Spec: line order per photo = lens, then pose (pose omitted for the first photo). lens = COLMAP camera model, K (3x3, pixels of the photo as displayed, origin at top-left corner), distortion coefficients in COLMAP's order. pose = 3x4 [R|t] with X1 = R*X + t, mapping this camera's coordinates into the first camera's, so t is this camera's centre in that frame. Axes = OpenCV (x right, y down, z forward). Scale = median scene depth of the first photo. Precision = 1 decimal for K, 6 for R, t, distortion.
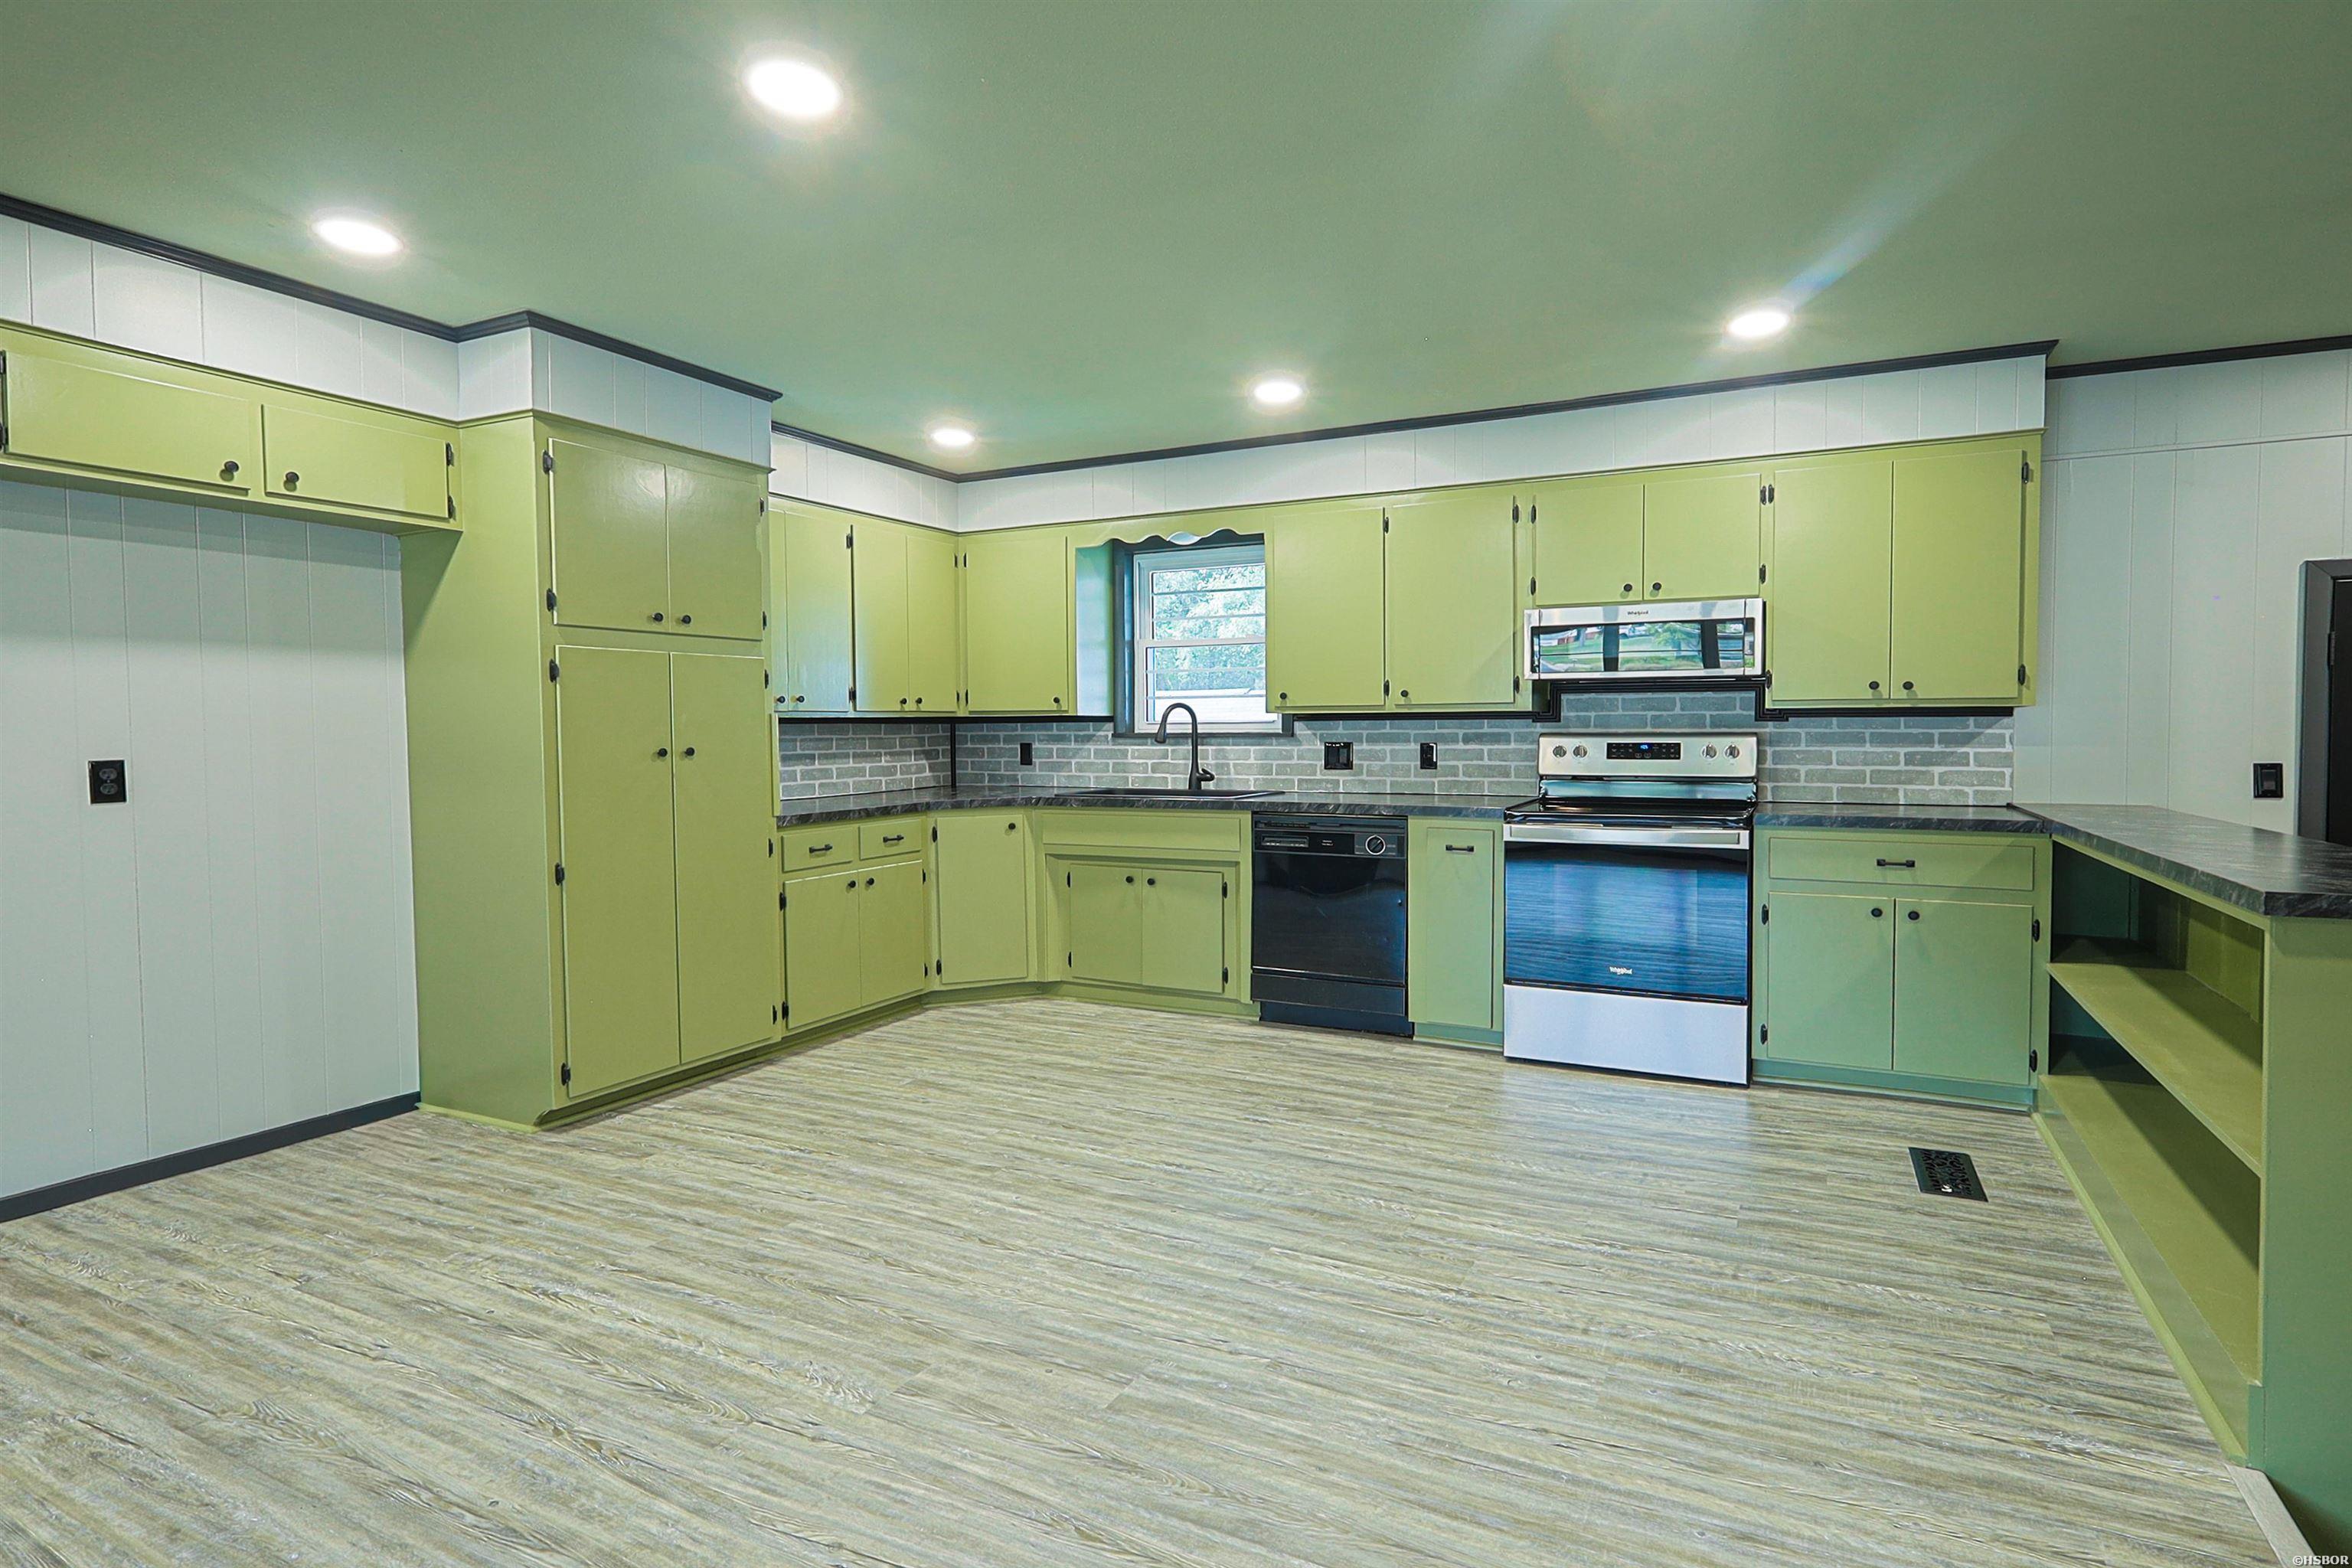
lens RADIAL K [[1134.2, 0, 1161.8], [0, 1134.2, 739.3], [0, 0, 1]] dist [0.000333, 0.000190]
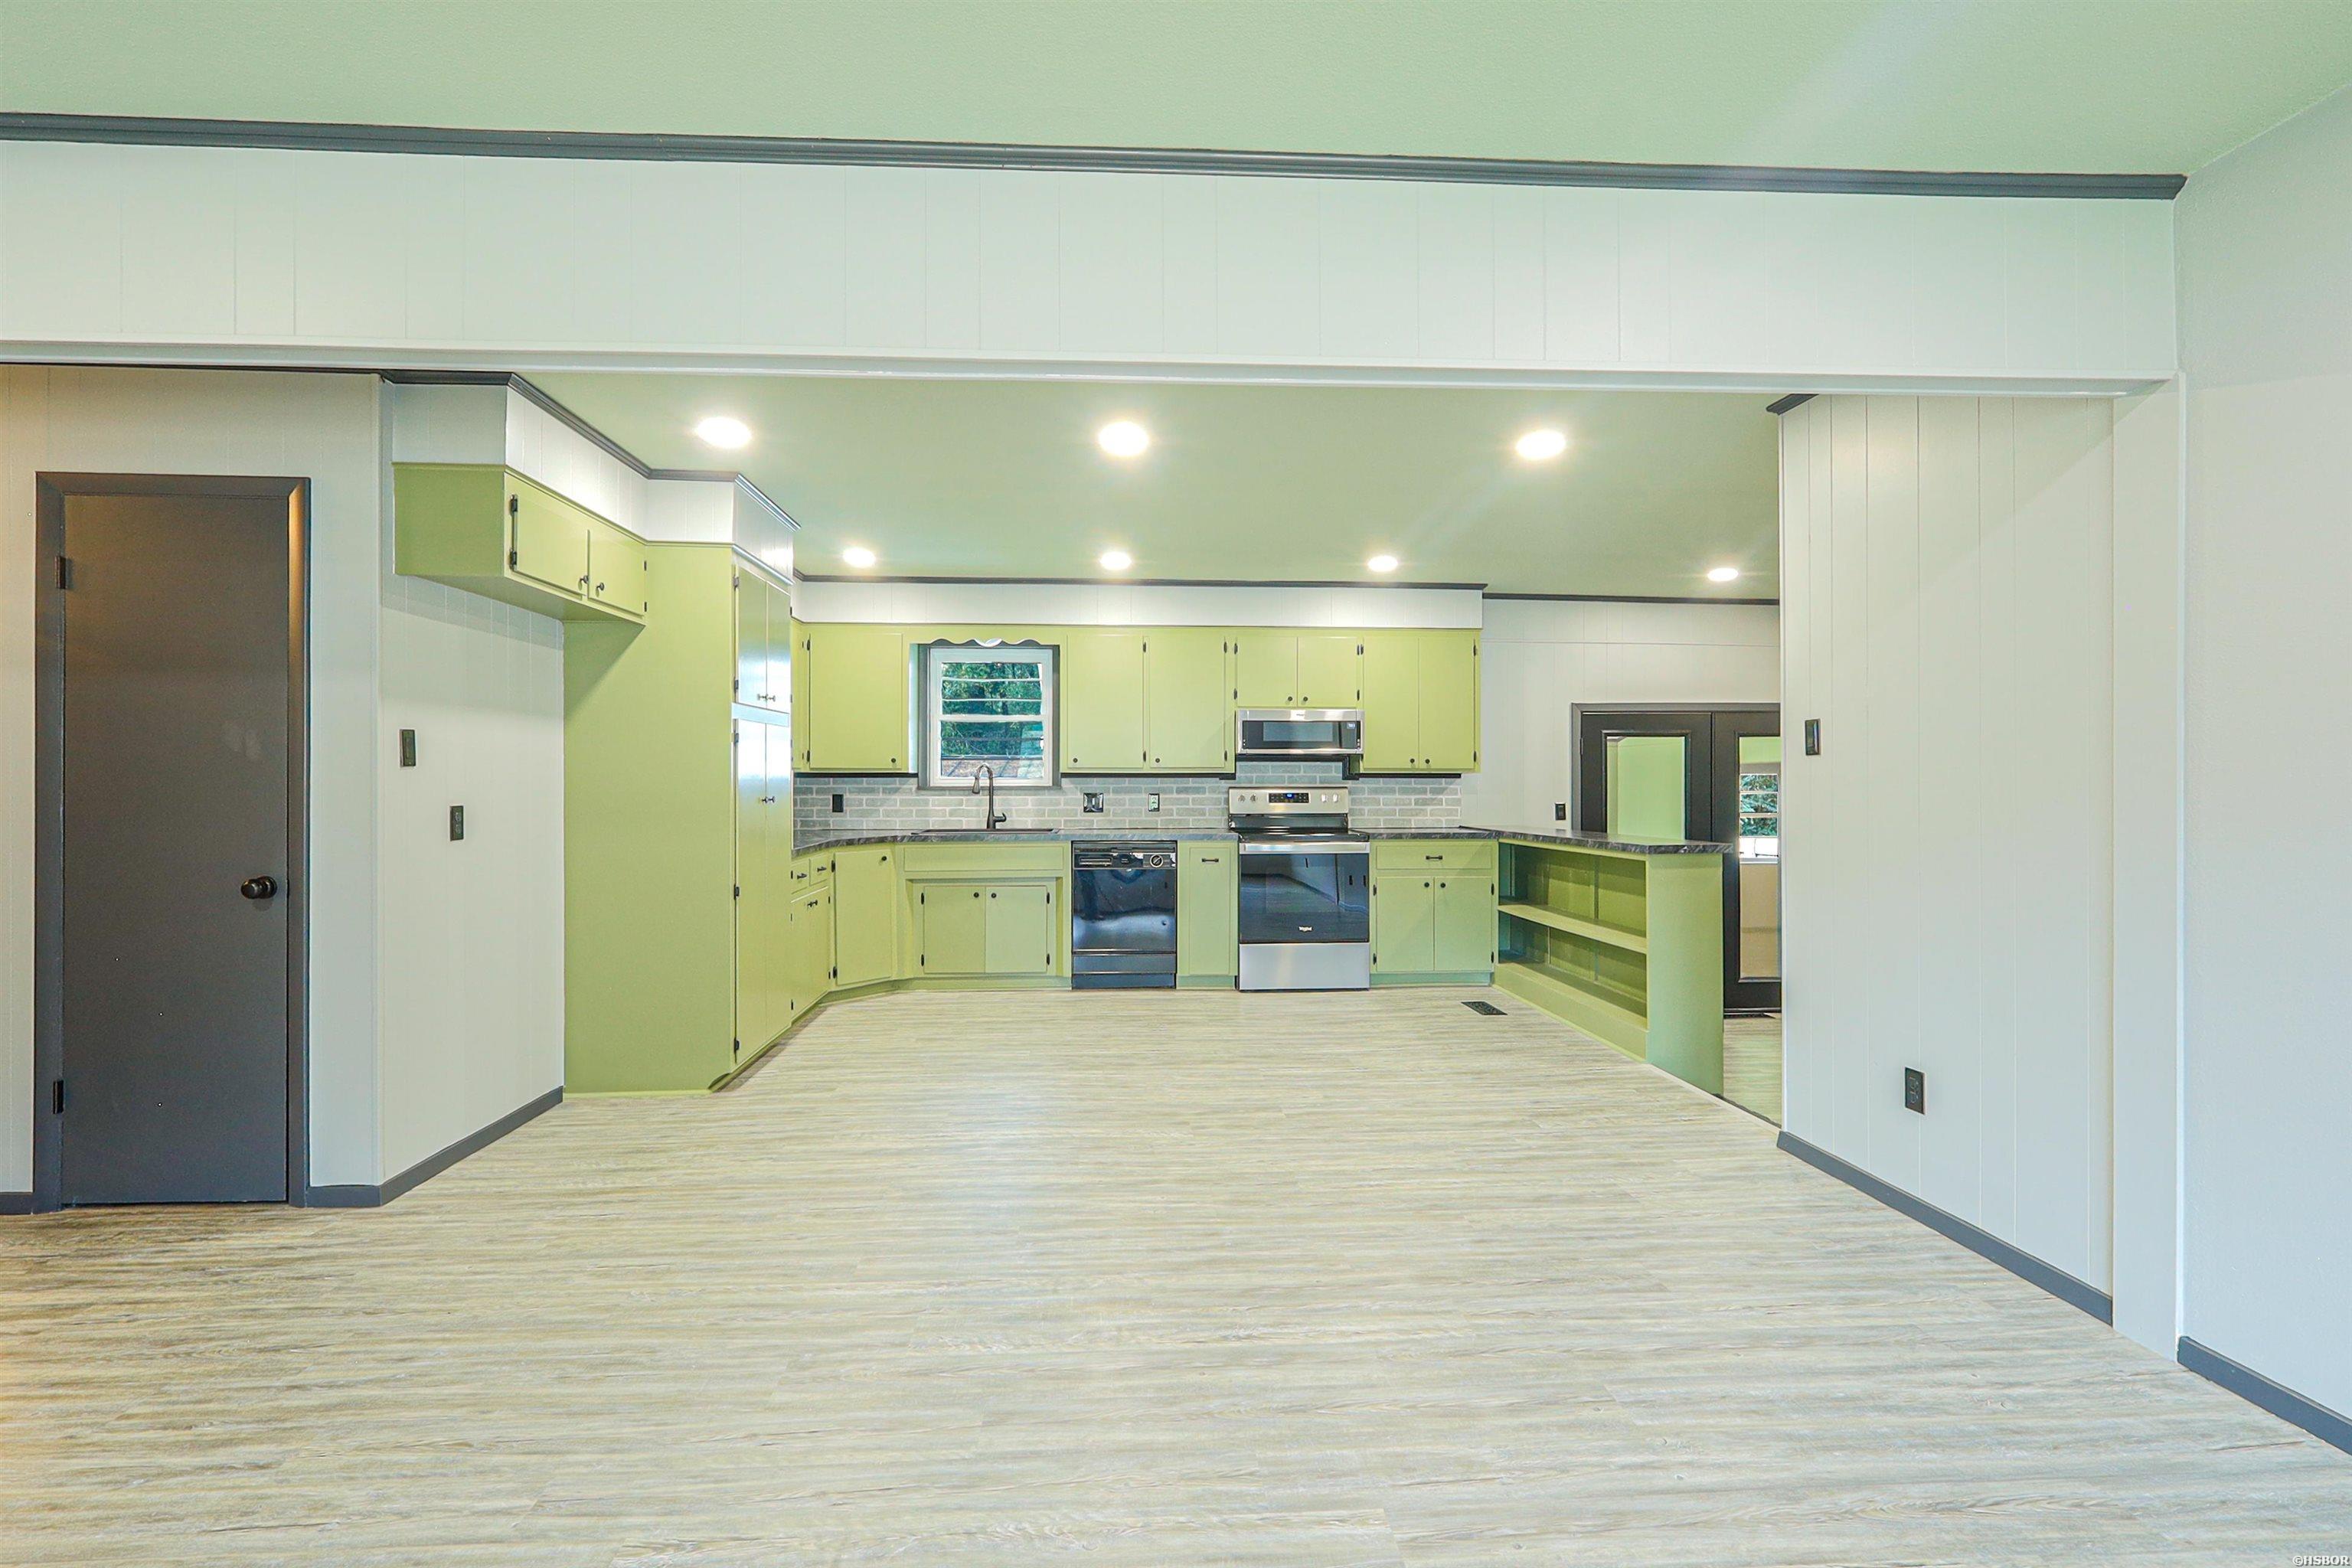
lens RADIAL K [[1134.2, 0, 1161.8], [0, 1134.2, 739.3], [0, 0, 1]] dist [0.000333, 0.000190]
pose [[0.847504, 0.024919, 0.530203, -0.629758], [0.000830, 0.998834, -0.048271, 0.004750], [-0.530788, 0.041350, 0.846495, -0.297748]]
